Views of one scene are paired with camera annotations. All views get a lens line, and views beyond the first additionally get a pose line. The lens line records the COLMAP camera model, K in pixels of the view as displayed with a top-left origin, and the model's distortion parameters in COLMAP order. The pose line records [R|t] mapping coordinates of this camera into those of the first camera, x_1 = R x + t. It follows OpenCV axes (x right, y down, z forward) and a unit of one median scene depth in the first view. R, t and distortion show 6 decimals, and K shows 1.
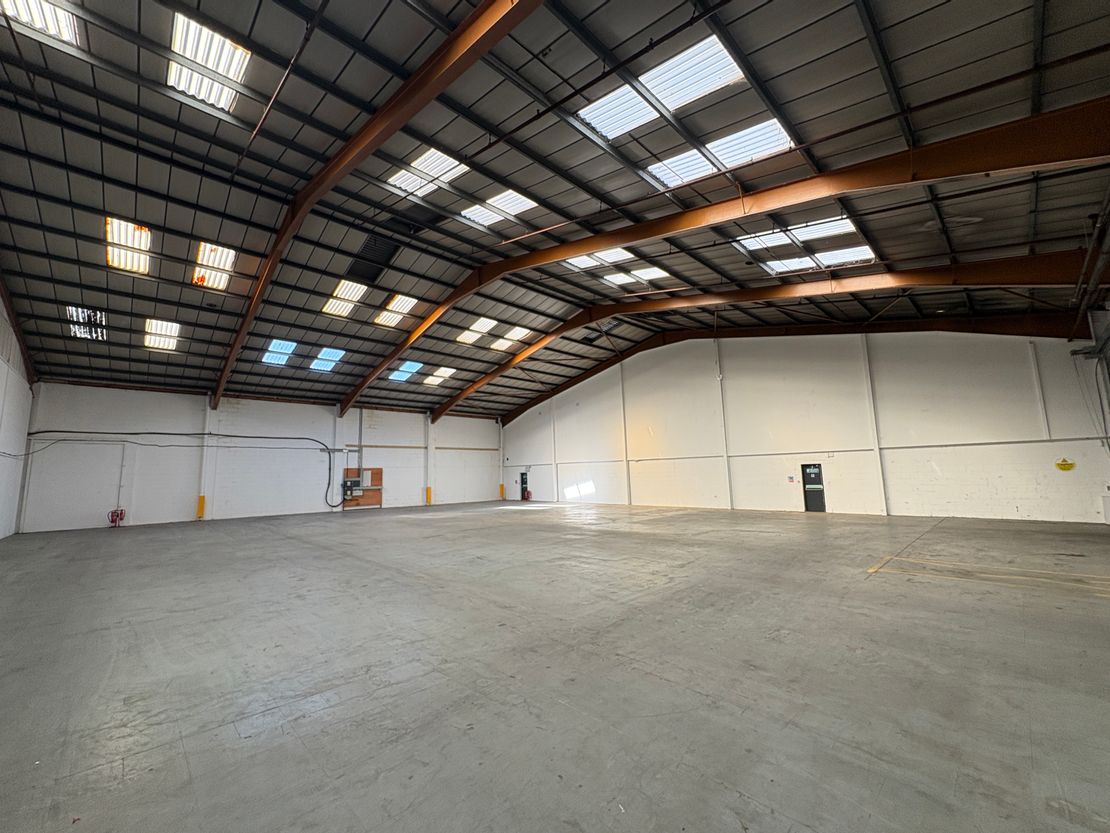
lens RADIAL K [[443.4, 0, 551.2], [0, 443.4, 409.1], [0, 0, 1]] dist [-0.001045, 0.000036]
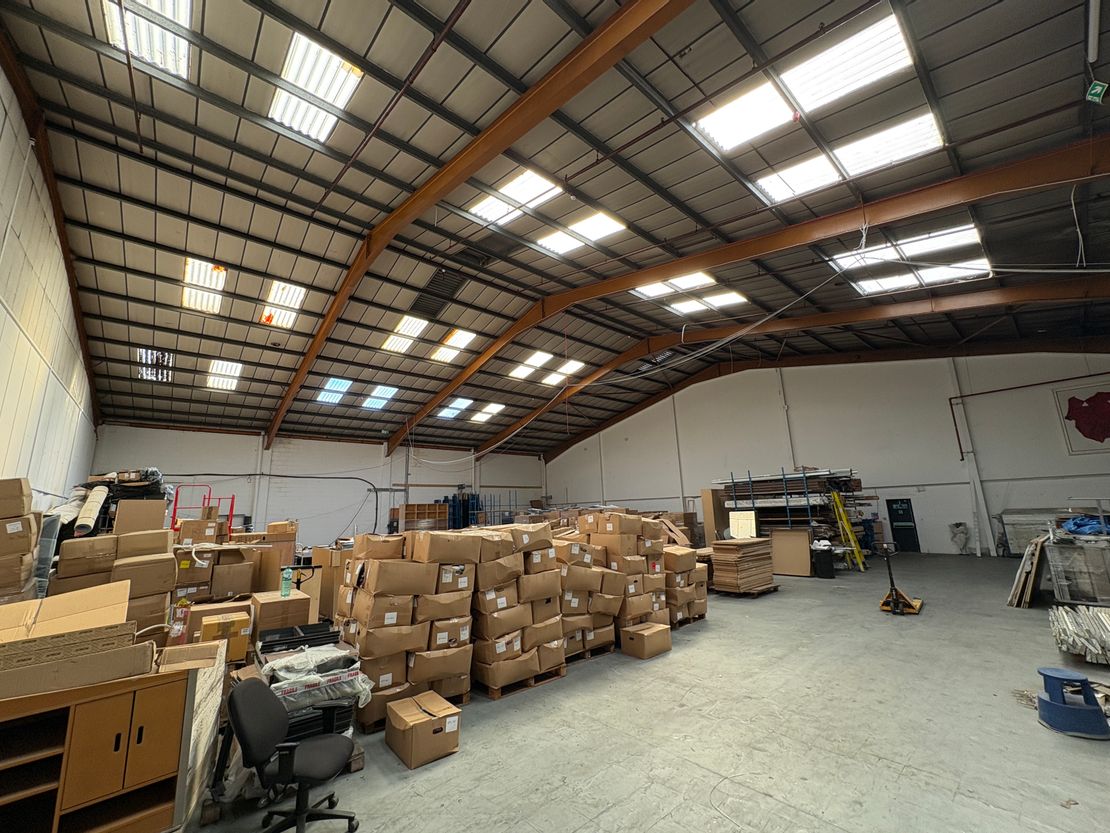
lens RADIAL K [[444.1, 0, 555.0], [0, 444.1, 416.5], [0, 0, 1]] dist [0.000195, -0.000111]
pose [[0.998842, -0.018060, -0.044594, -0.100170], [0.015103, 0.997720, -0.065785, 0.002951], [0.045680, 0.065035, 0.996837, 0.045614]]
